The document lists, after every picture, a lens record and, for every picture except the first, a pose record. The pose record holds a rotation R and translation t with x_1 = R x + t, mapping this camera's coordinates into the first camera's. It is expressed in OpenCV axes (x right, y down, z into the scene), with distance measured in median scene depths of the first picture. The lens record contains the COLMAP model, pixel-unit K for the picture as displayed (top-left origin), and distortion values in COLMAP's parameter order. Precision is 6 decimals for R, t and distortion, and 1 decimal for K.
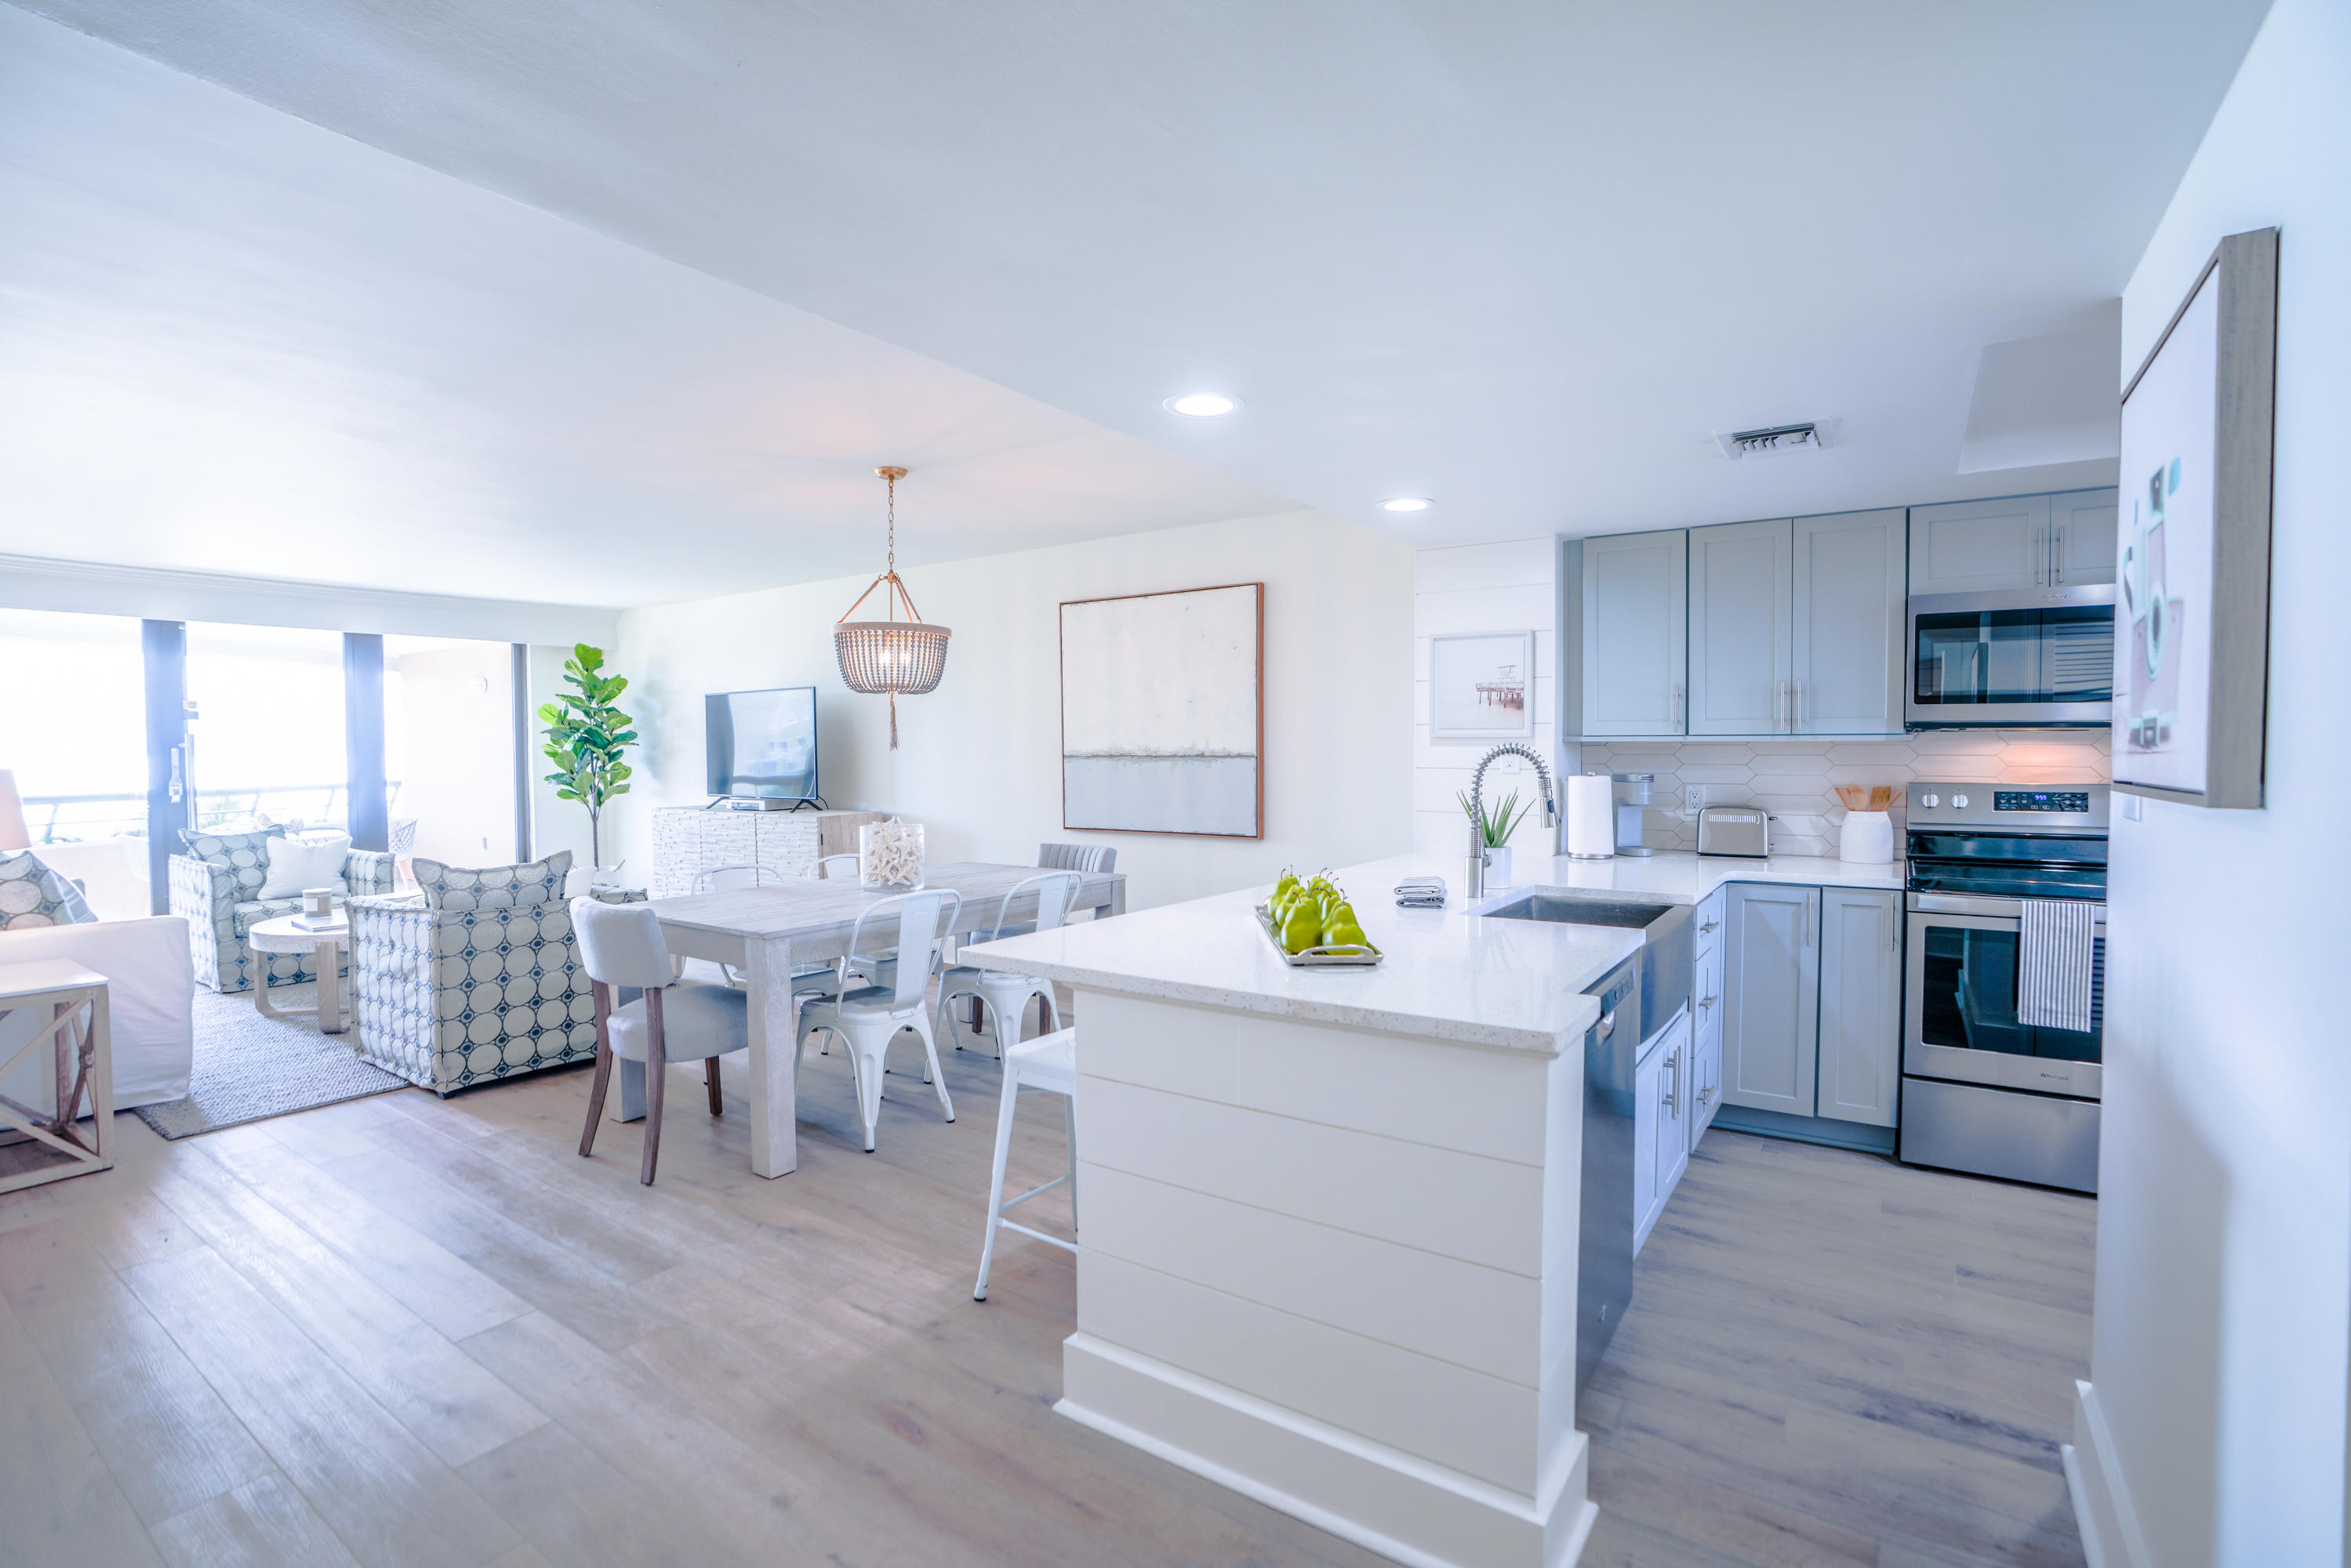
lens RADIAL K [[1087.6, 0, 1170.8], [0, 1087.6, 777.2], [0, 0, 1]] dist [-0.066975, 0.022626]
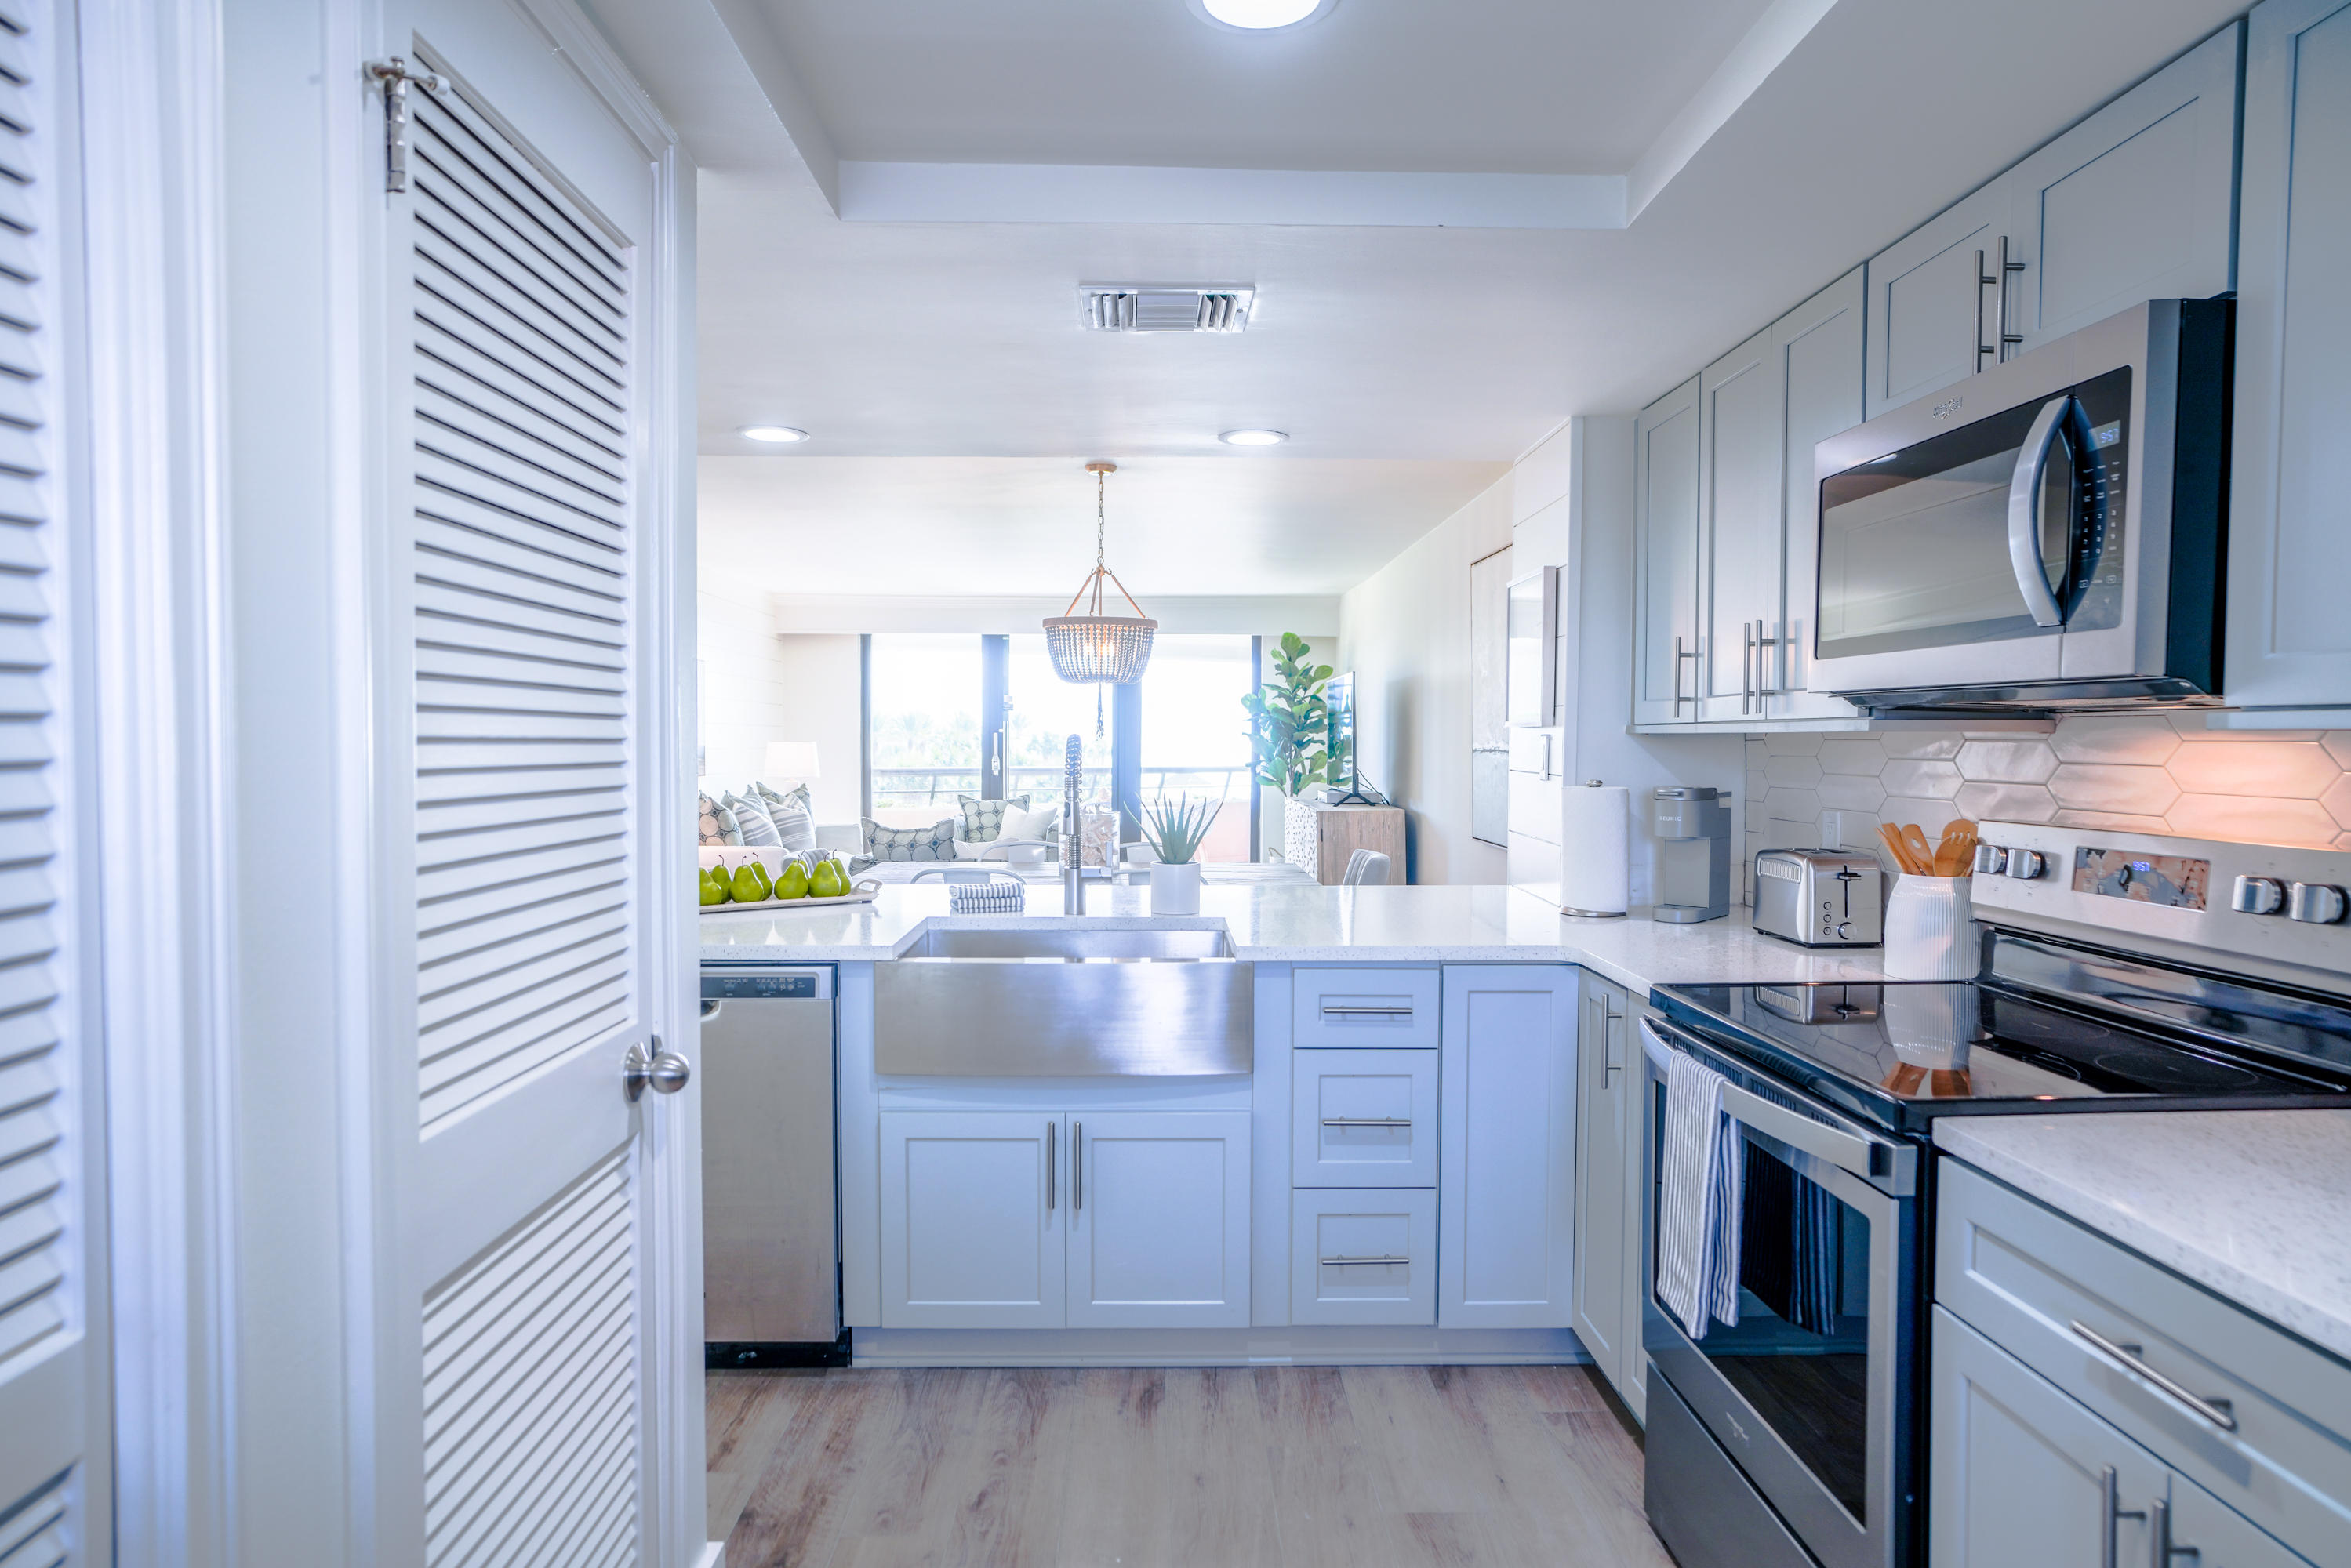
lens RADIAL K [[1366.3, 0, 1183.2], [0, 1366.3, 791.1], [0, 0, 1]] dist [-0.025386, -0.000077]
pose [[0.588800, 0.040713, -0.807253, 0.922500], [-0.032400, 0.999117, 0.026757, -0.014625], [0.807629, 0.010401, 0.589599, 0.328499]]
